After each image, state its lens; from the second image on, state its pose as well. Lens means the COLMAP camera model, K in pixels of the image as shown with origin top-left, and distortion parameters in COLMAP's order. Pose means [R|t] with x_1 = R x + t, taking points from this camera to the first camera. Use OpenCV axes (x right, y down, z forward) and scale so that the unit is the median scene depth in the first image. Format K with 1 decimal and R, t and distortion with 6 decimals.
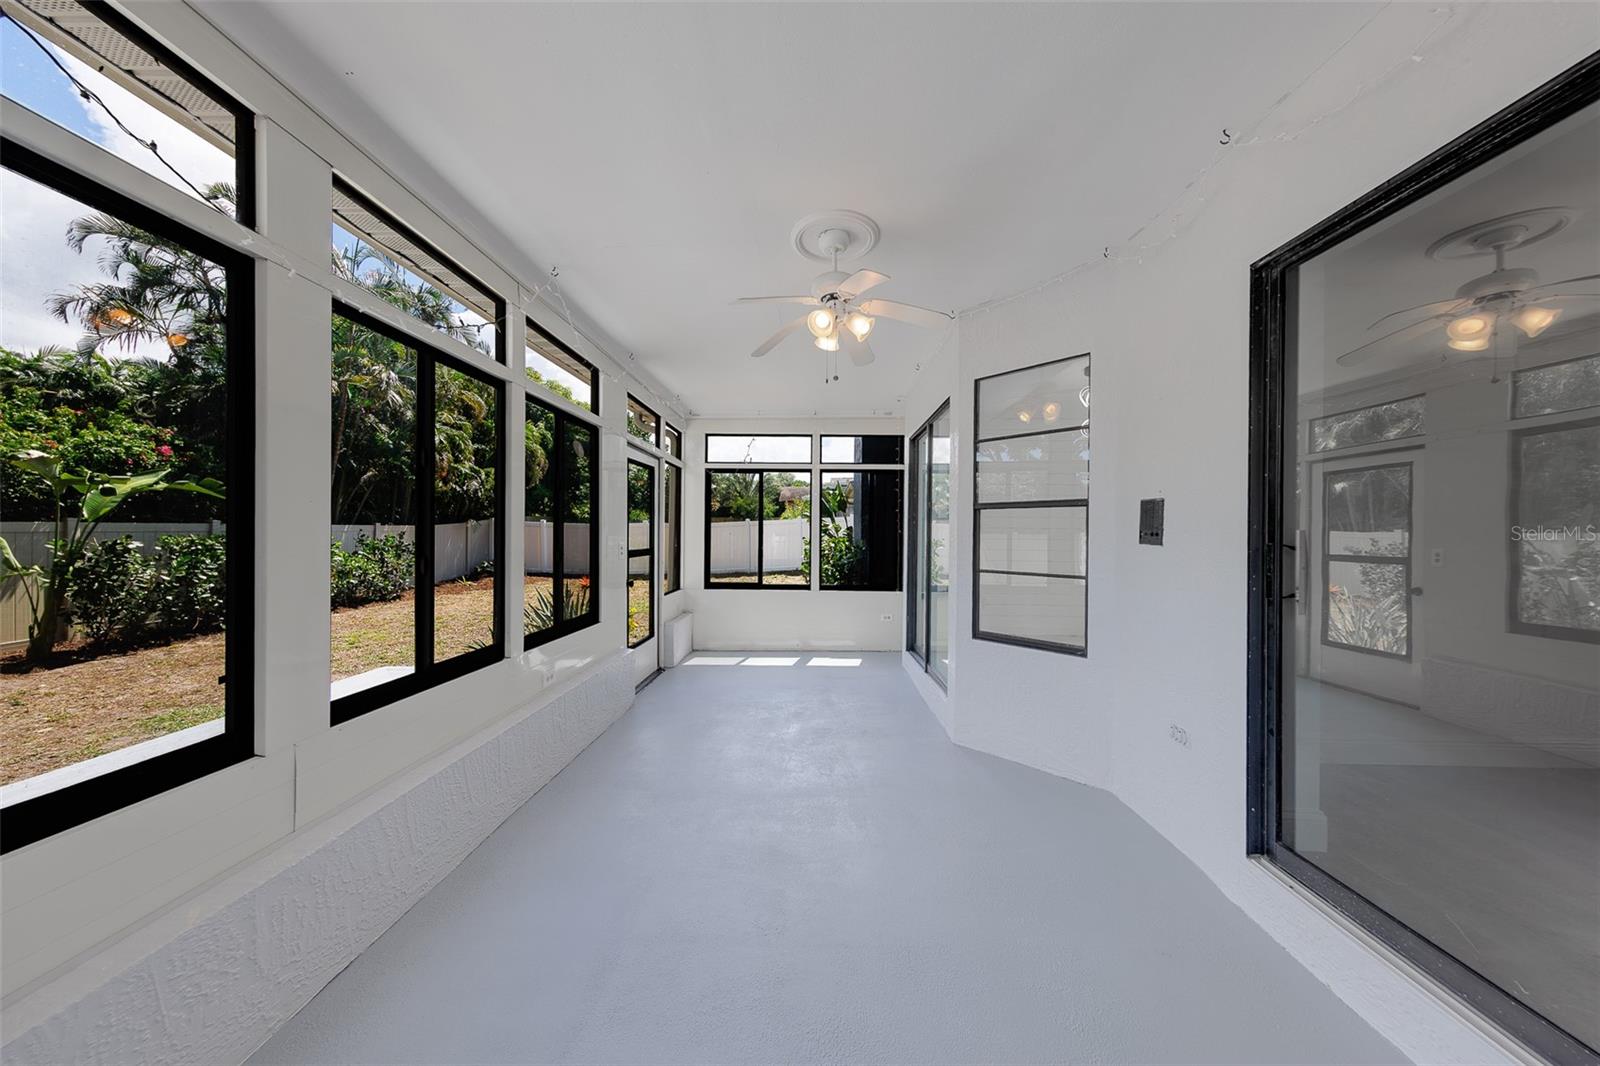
lens RADIAL K [[511.0, 0, 803.8], [0, 511.0, 540.9], [0, 0, 1]] dist [0.009008, -0.000259]
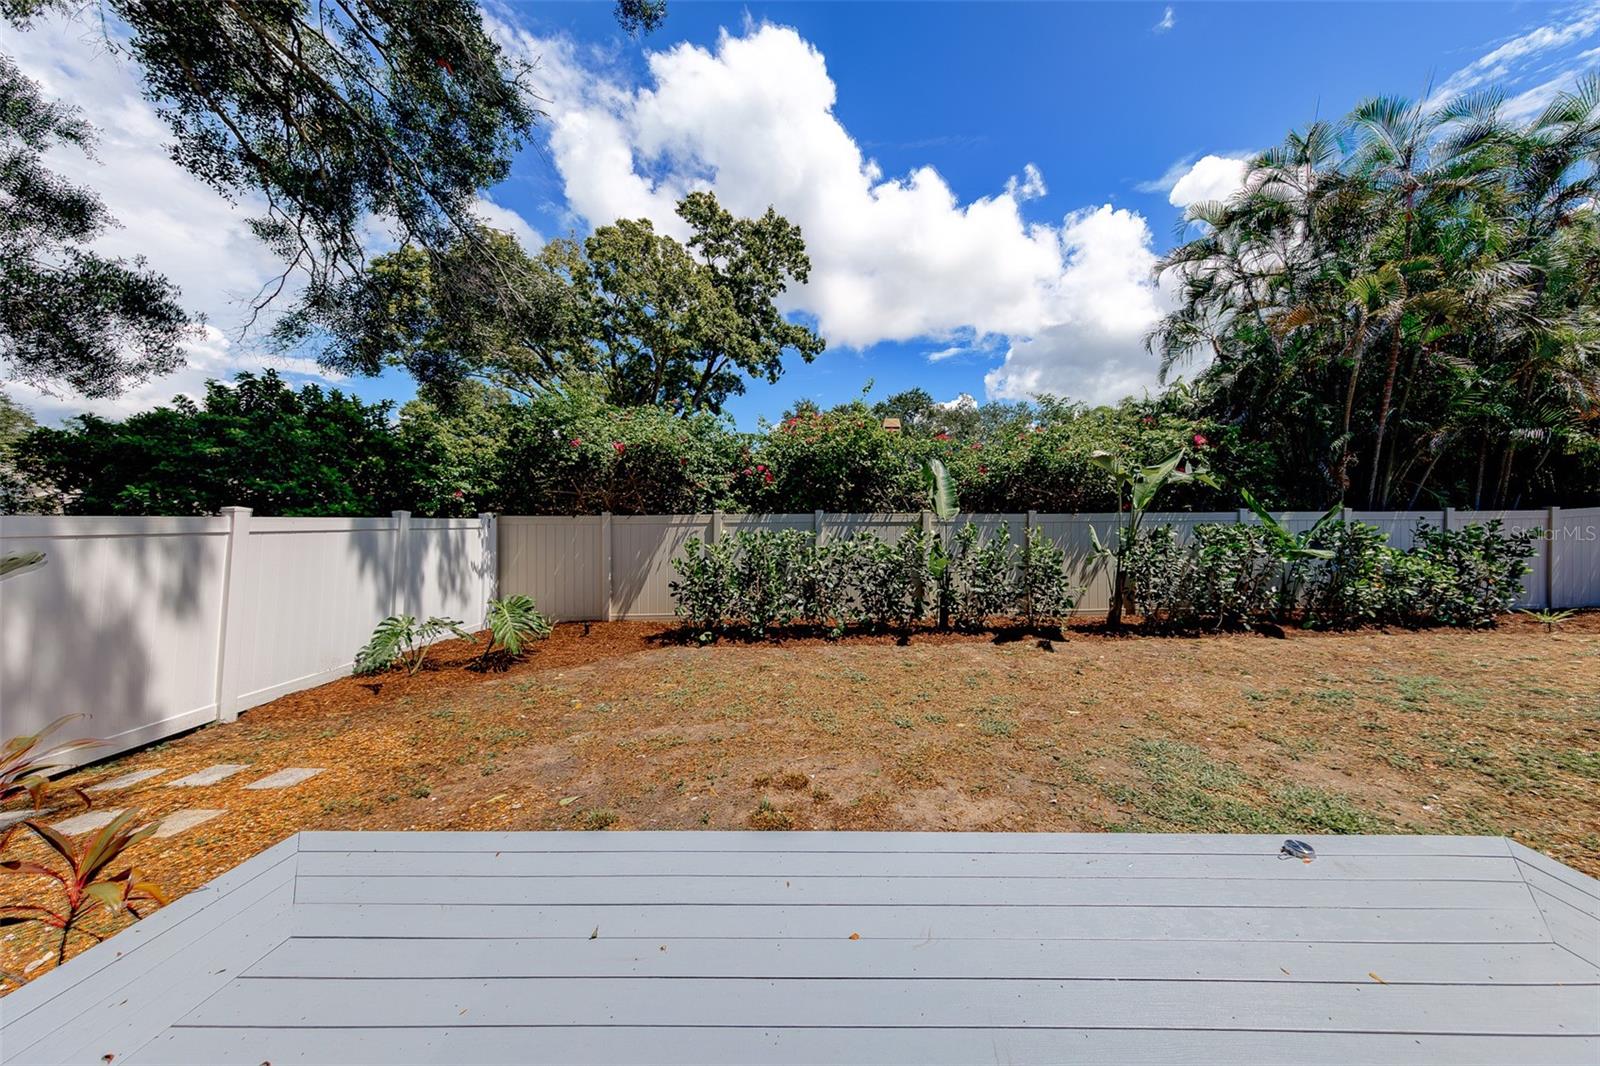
lens RADIAL K [[536.6, 0, 801.1], [0, 536.6, 508.9], [0, 0, 1]] dist [0.000169, -0.000068]
pose [[-0.000202, -0.031277, -0.999511, -0.143952], [-0.014347, 0.999408, -0.031271, 0.001820], [0.999897, 0.014334, -0.000650, 0.171467]]
